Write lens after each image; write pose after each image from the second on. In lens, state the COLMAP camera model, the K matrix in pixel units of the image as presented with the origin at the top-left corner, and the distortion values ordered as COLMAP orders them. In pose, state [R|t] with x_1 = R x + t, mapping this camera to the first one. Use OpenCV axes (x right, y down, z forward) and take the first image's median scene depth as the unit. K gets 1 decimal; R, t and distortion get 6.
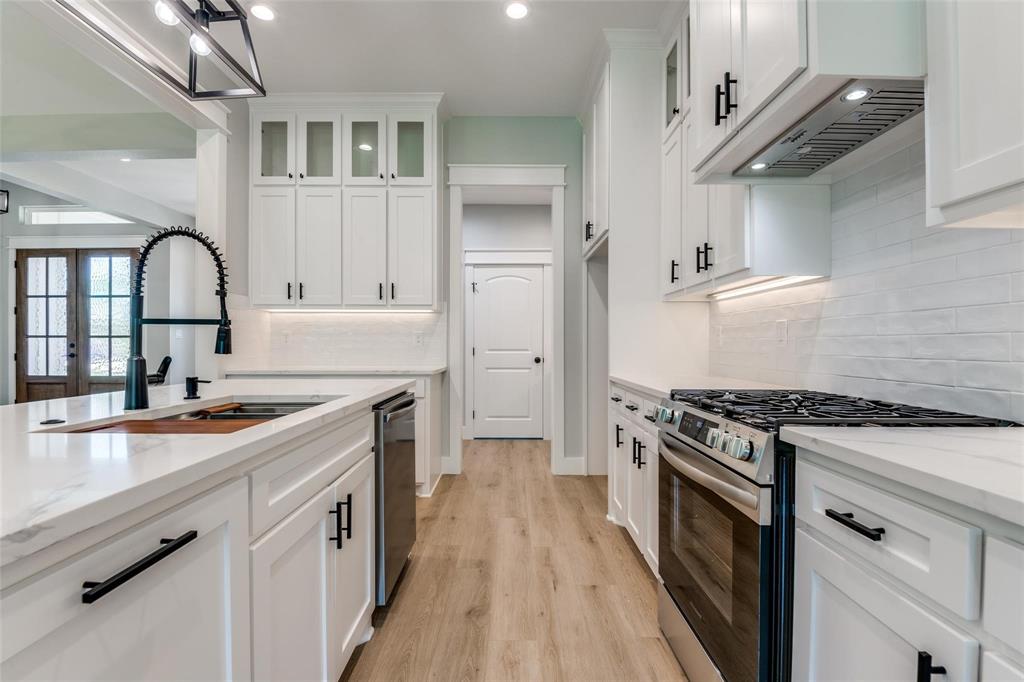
lens RADIAL K [[471.5, 0, 506.9], [0, 471.5, 347.1], [0, 0, 1]] dist [-0.001000, -0.001160]
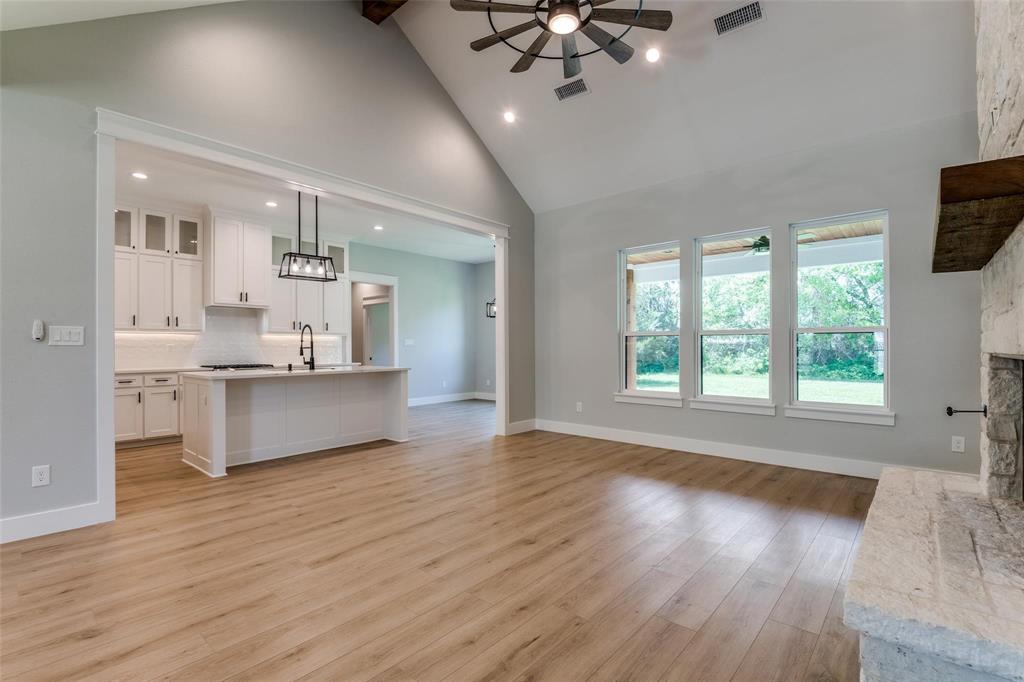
lens RADIAL K [[468.7, 0, 513.9], [0, 468.7, 344.0], [0, 0, 1]] dist [0.016228, -0.027030]
pose [[-0.756763, 0.005192, 0.653669, -1.878962], [0.007510, 0.999972, 0.000752, -0.030188], [-0.653646, 0.005478, -0.756781, 1.164304]]
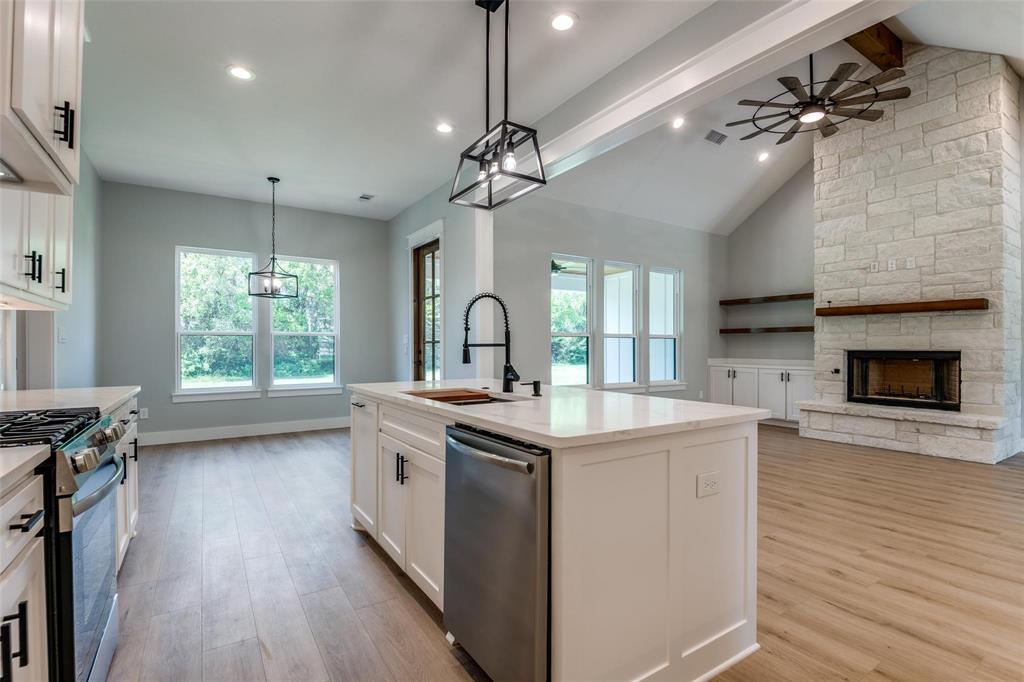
lens RADIAL K [[477.5, 0, 508.1], [0, 477.5, 342.3], [0, 0, 1]] dist [0.002726, -0.016362]
pose [[-0.835314, -0.006004, -0.549740, 0.098981], [-0.006403, 0.999979, -0.001192, -0.025314], [0.549736, 0.002525, -0.835335, 1.036821]]
